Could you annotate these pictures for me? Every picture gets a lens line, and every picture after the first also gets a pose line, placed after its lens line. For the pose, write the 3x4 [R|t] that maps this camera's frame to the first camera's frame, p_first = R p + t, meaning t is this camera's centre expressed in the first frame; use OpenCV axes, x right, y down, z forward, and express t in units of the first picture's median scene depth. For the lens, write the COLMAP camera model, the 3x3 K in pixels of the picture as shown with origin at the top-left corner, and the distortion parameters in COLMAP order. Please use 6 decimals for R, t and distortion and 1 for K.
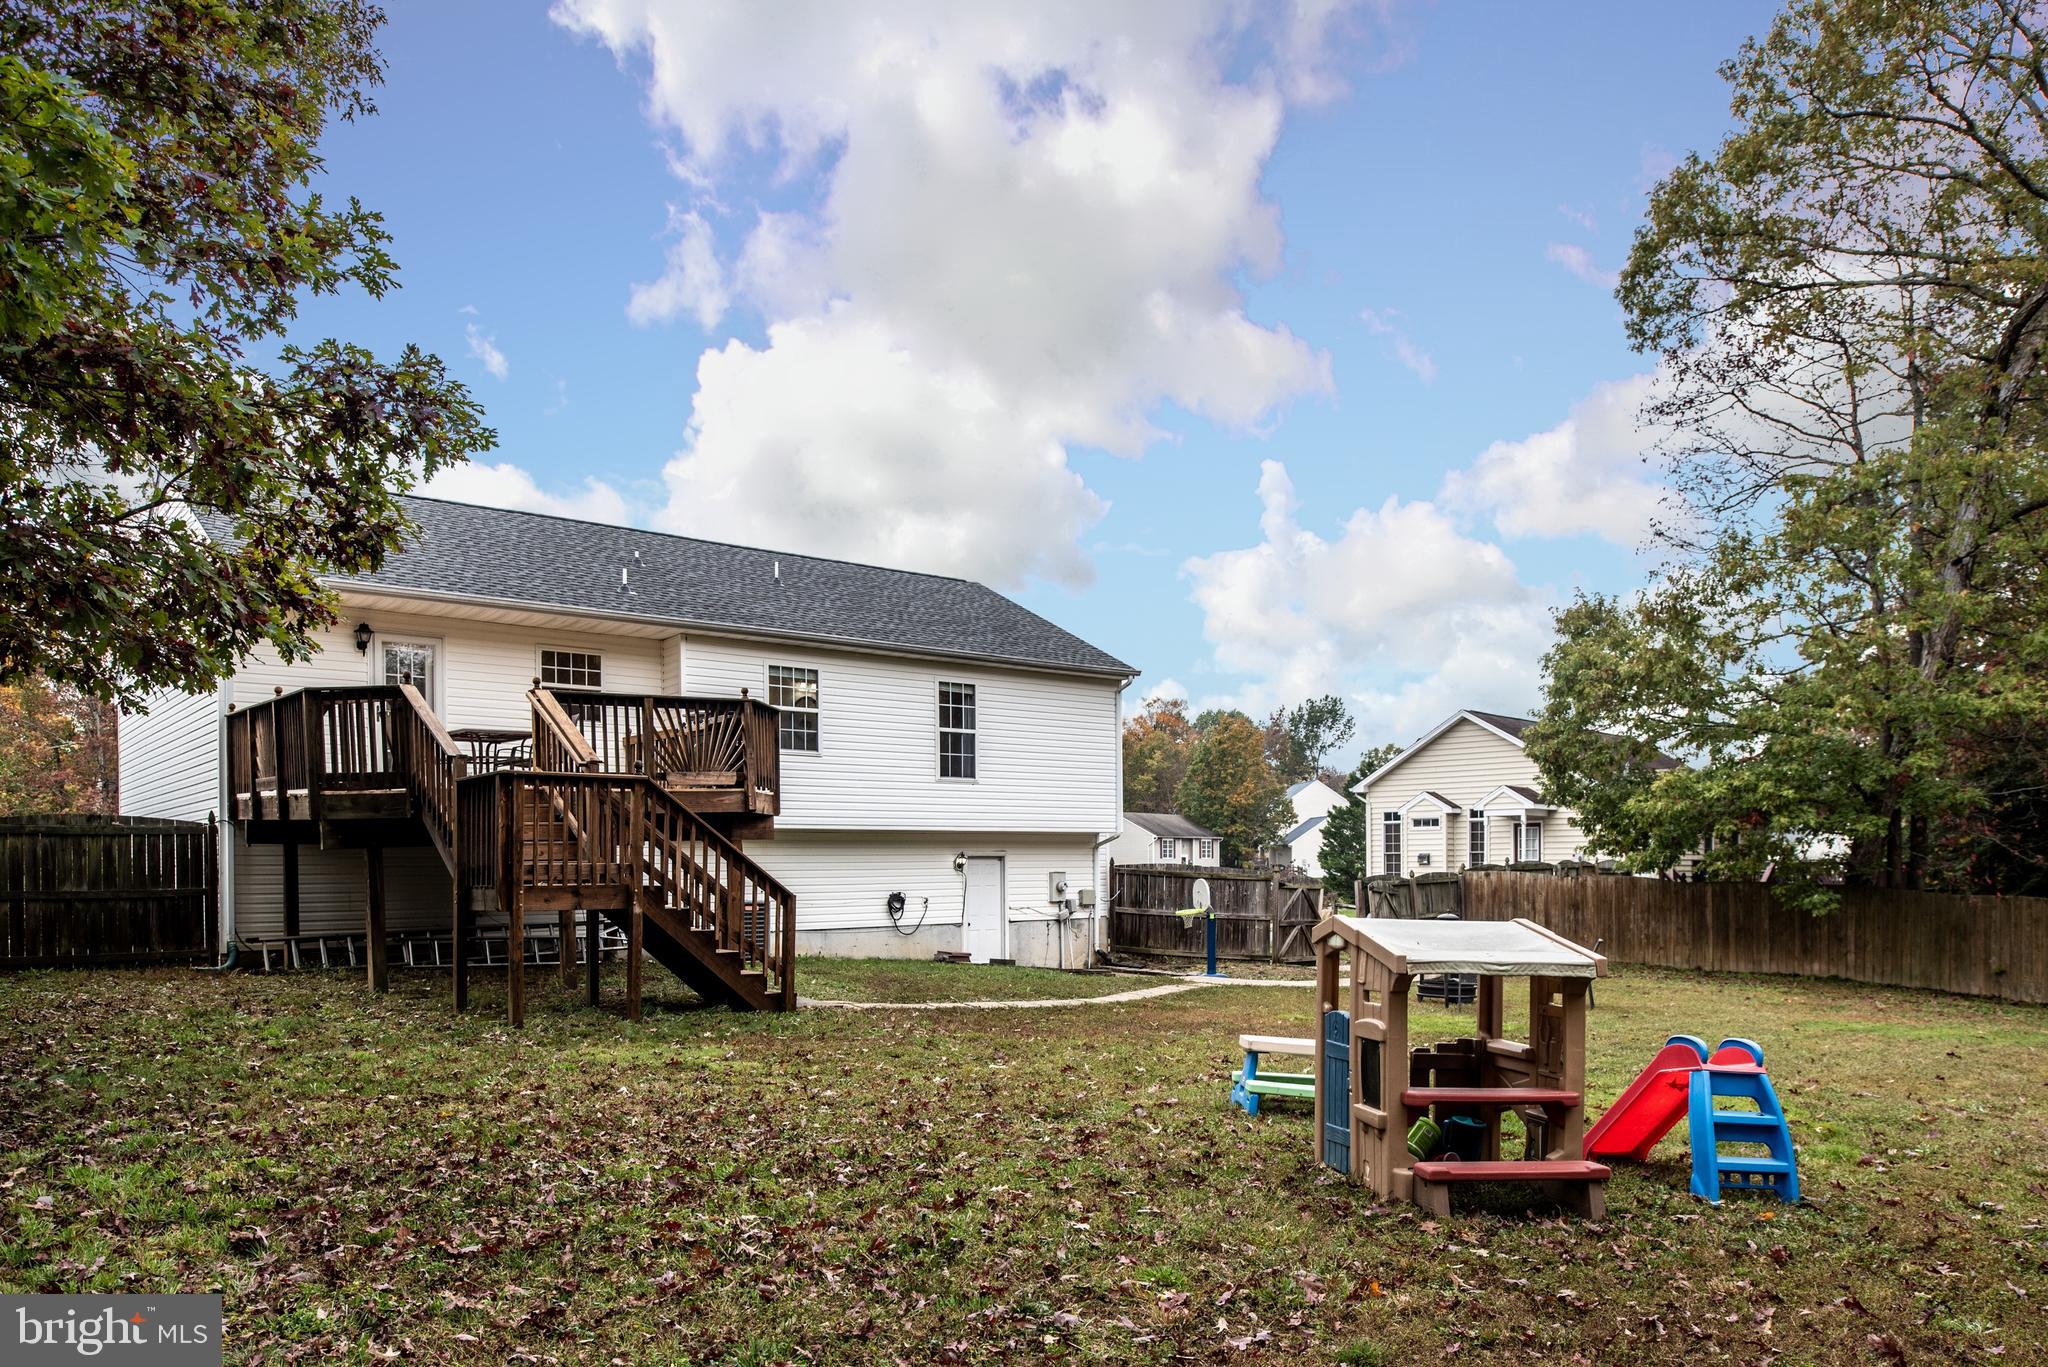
lens RADIAL K [[1428.7, 0, 1018.7], [0, 1428.7, 862.2], [0, 0, 1]] dist [-0.012134, -0.007078]
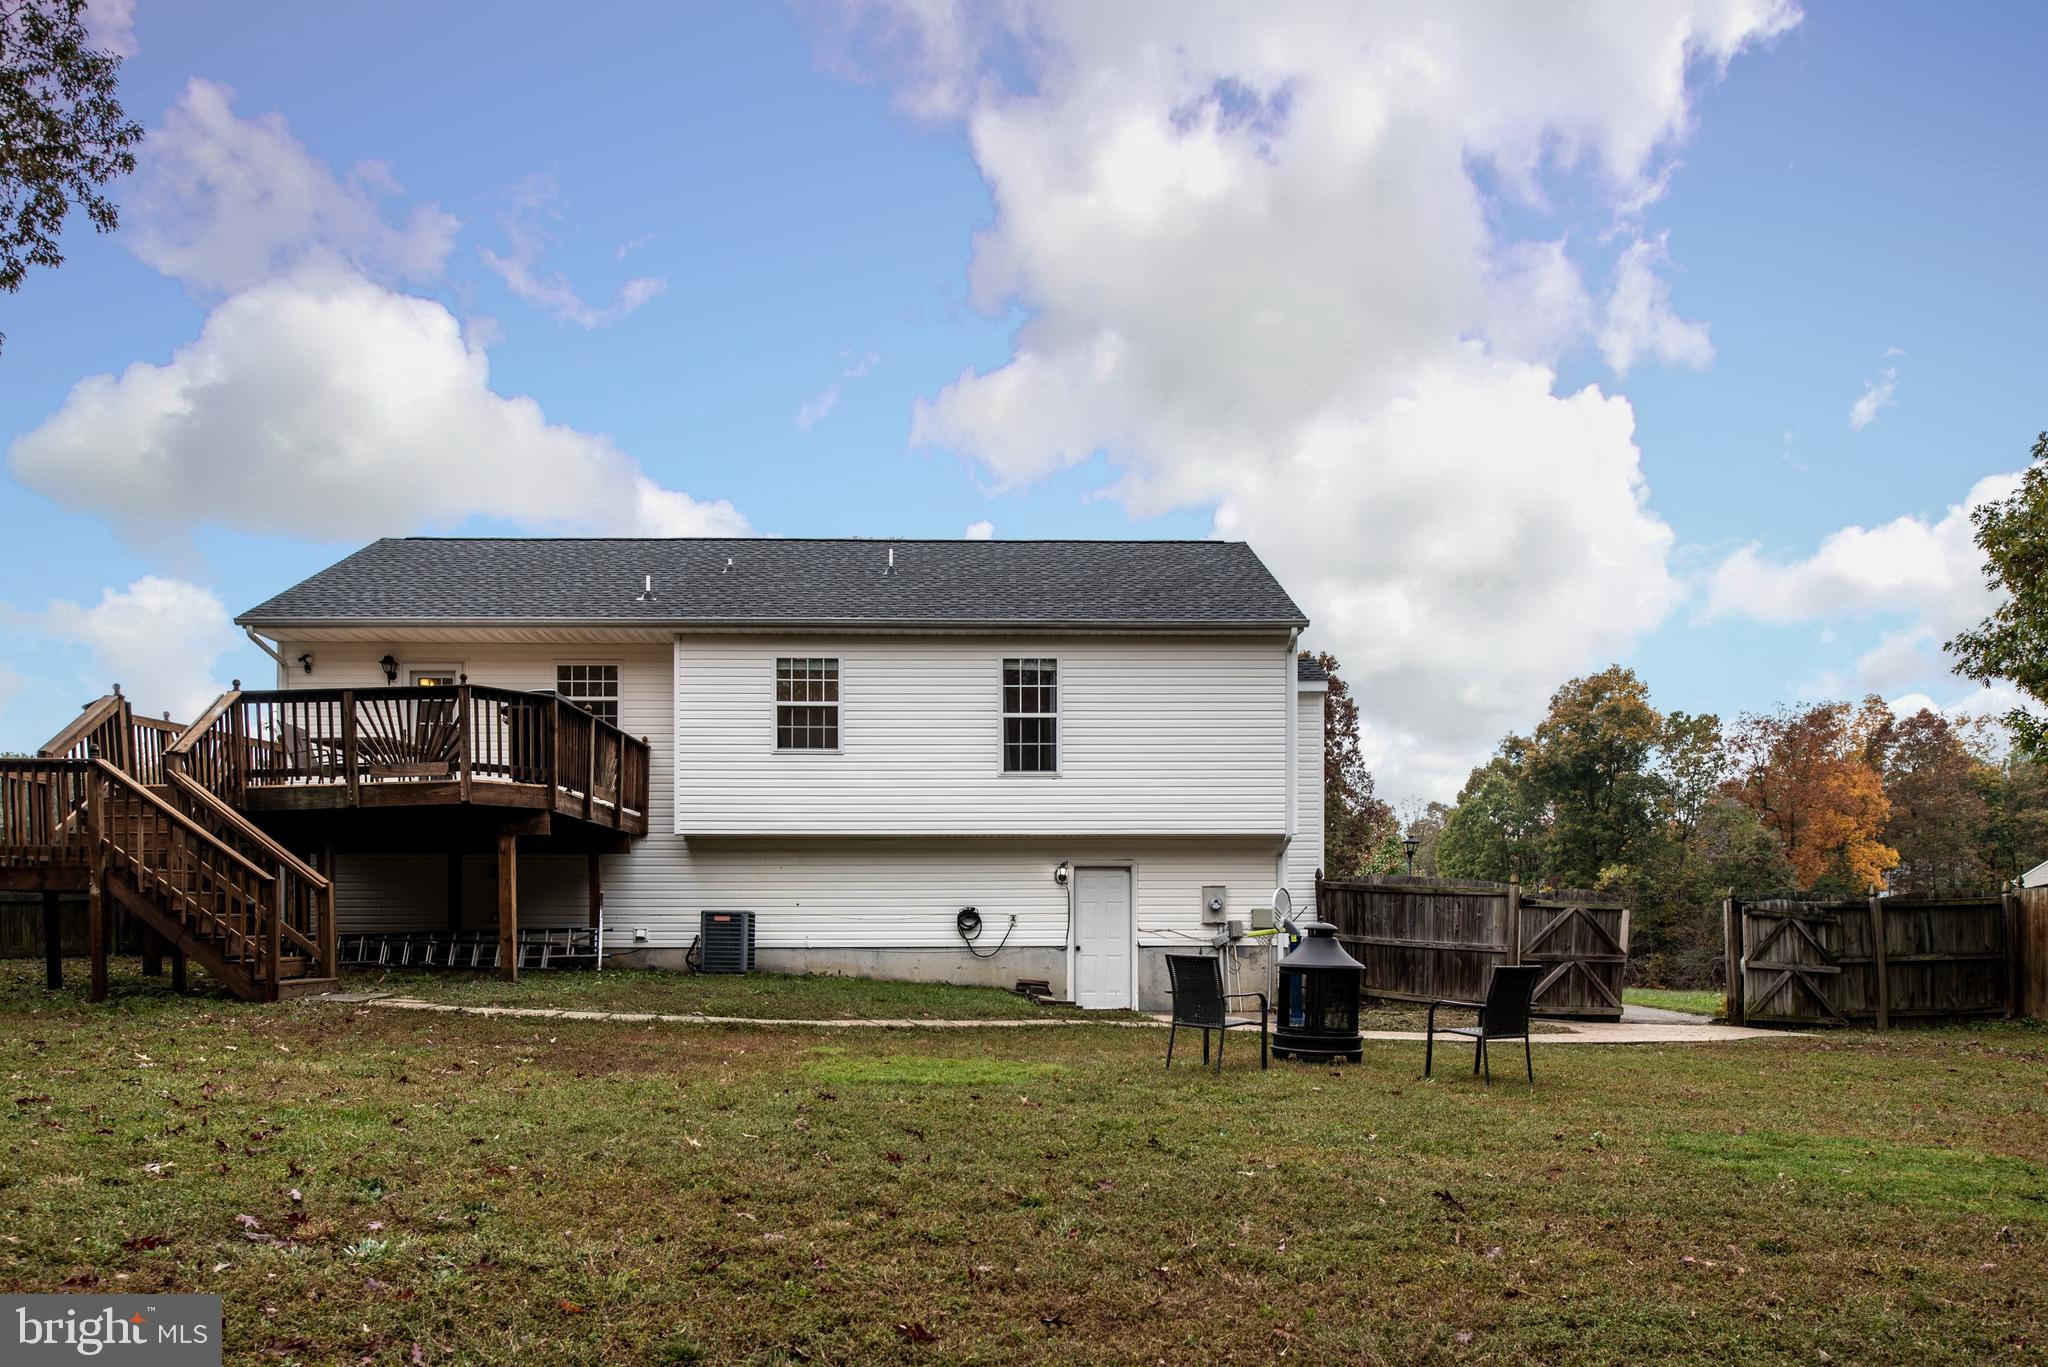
lens RADIAL K [[1428.7, 0, 1018.7], [0, 1428.7, 862.2], [0, 0, 1]] dist [-0.012134, -0.007078]
pose [[0.788195, -0.020521, -0.615084, 0.467496], [-0.002412, 0.999333, -0.036432, 0.024996], [0.615421, 0.030199, 0.787620, 0.335635]]
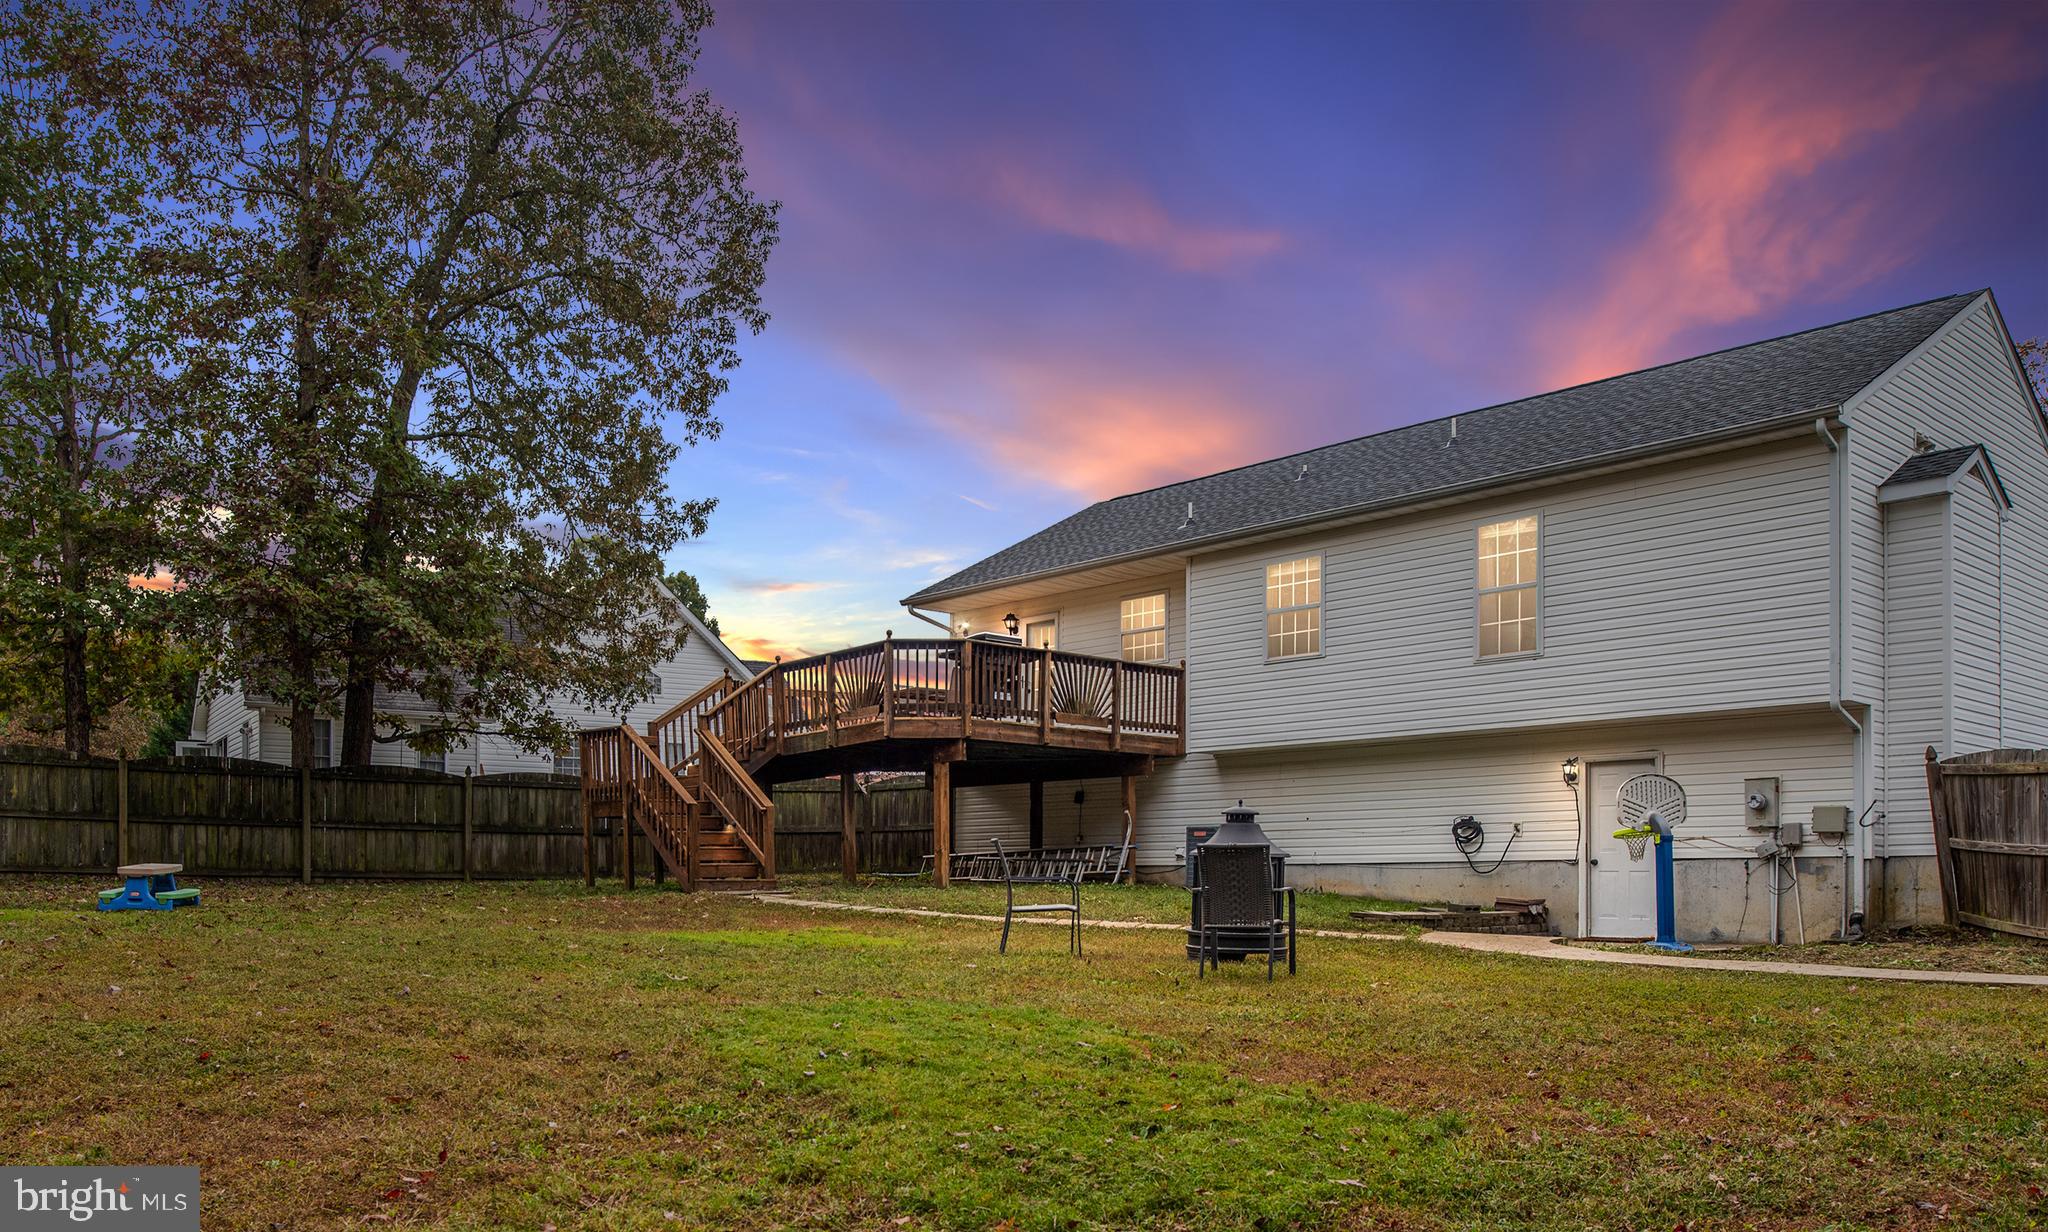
lens RADIAL K [[1602.5, 0, 1020.6], [0, 1602.5, 694.2], [0, 0, 1]] dist [0.059588, 0.000584]
pose [[0.069155, -0.108358, -0.991704, 0.741161], [0.010061, 0.994109, -0.107919, 0.046079], [0.997555, -0.002514, 0.069838, 0.703846]]
